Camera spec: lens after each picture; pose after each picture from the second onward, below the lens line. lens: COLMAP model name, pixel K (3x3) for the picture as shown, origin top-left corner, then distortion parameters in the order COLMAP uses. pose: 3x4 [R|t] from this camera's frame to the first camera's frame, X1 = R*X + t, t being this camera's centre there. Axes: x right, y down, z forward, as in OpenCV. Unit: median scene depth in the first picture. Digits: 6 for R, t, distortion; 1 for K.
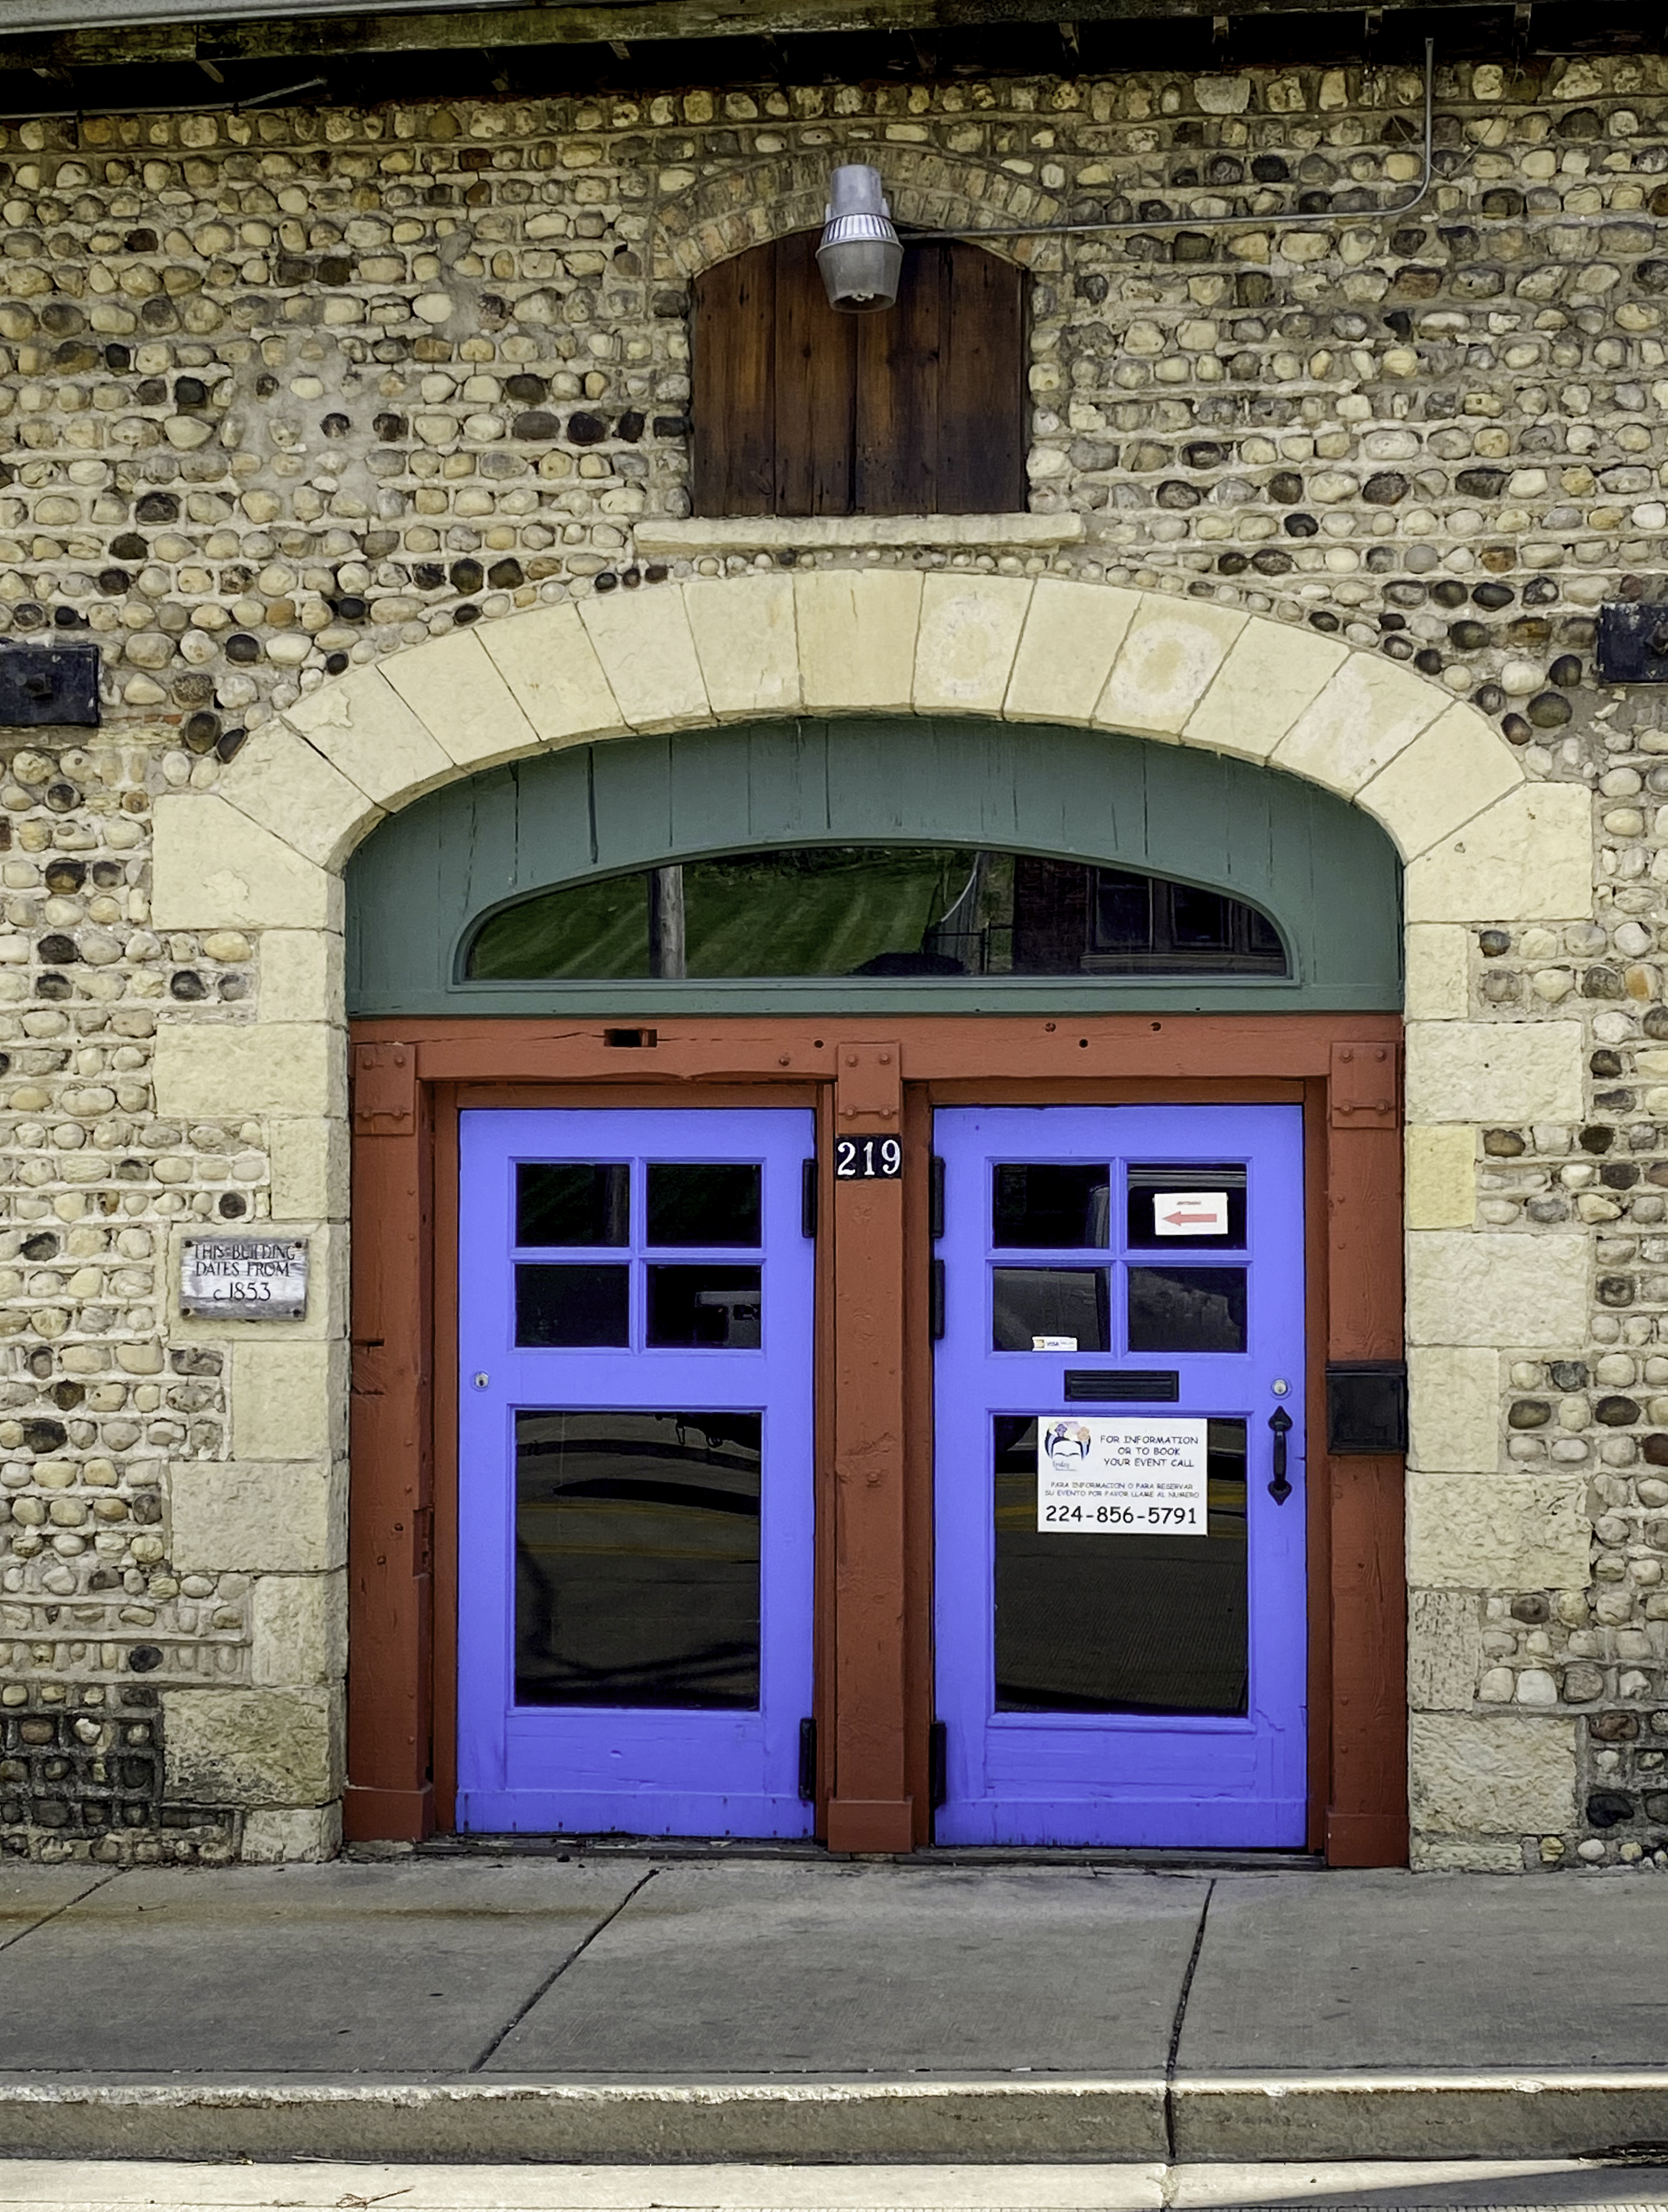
lens RADIAL K [[3152.3, 0, 833.1], [0, 3152.3, 1107.2], [0, 0, 1]] dist [0.145253, 0.000000]
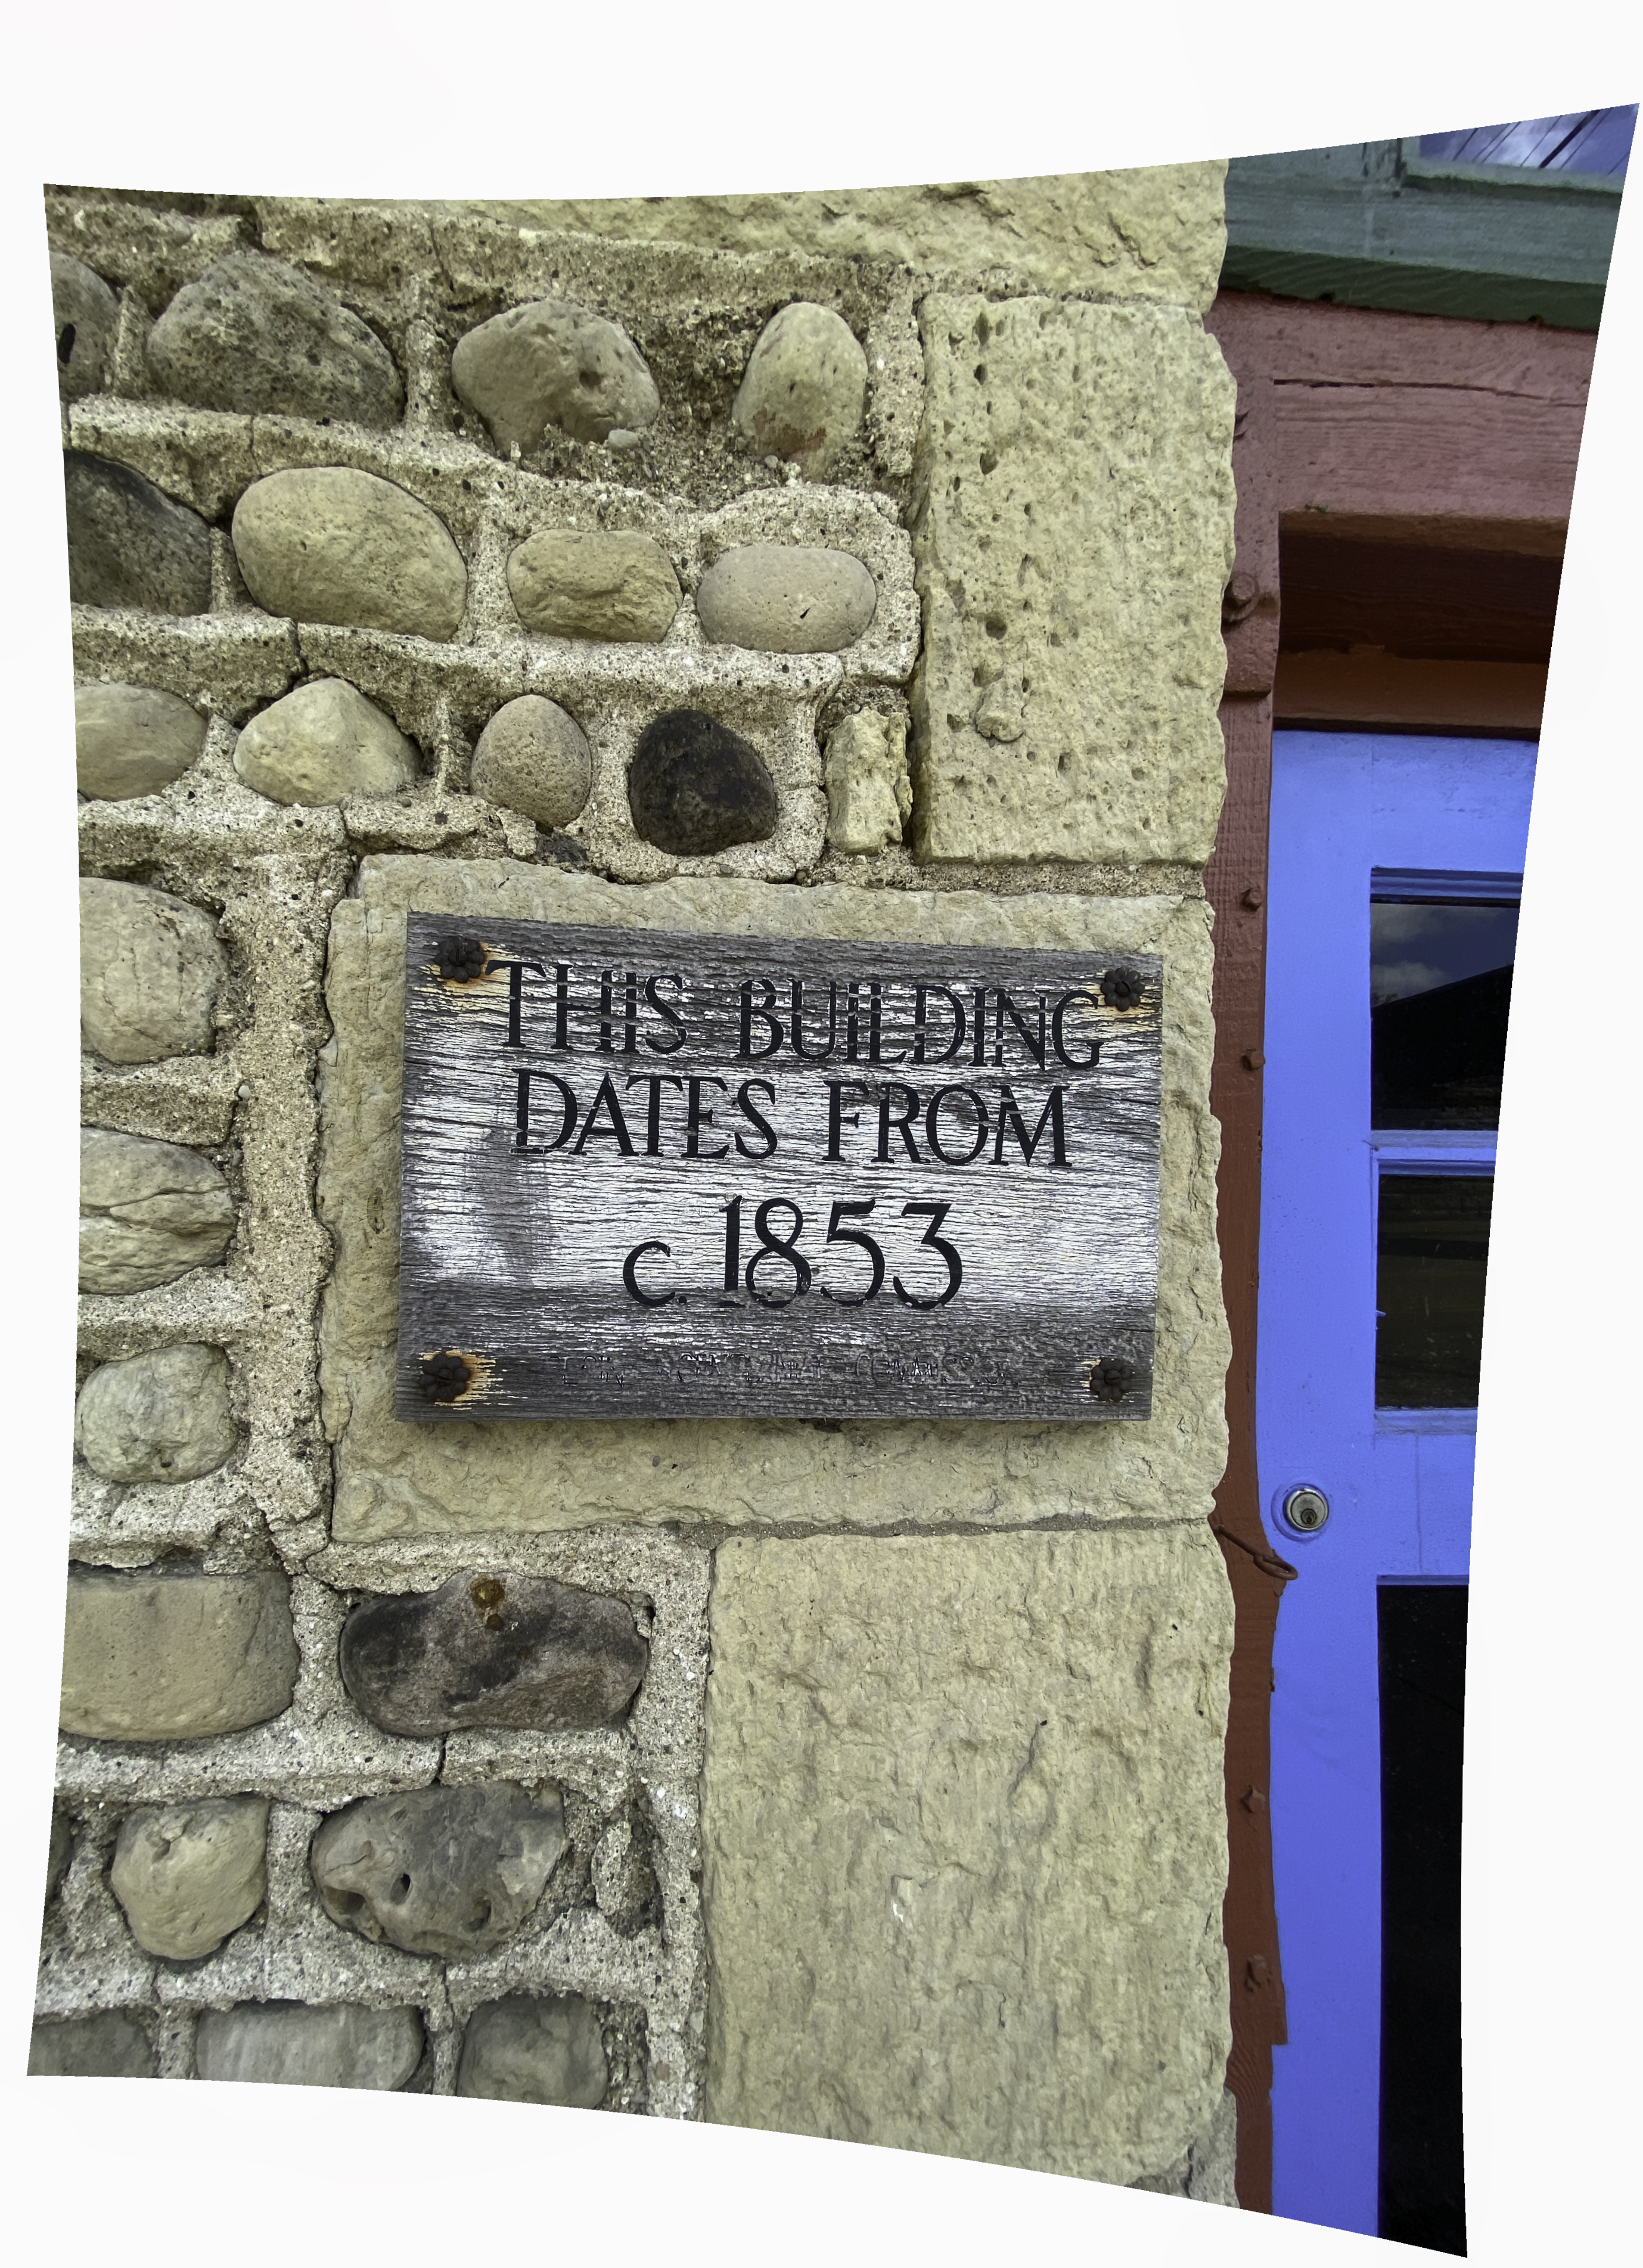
lens RADIAL K [[1048.6, 0, 823.3], [0, 1048.6, 1154.6], [0, 0, 1]] dist [0.034123, 0.000213]
pose [[0.977341, 0.009791, 0.211445, -0.215758], [-0.012816, 0.999834, 0.012937, 0.057050], [-0.211284, -0.015353, 0.977304, 1.036327]]
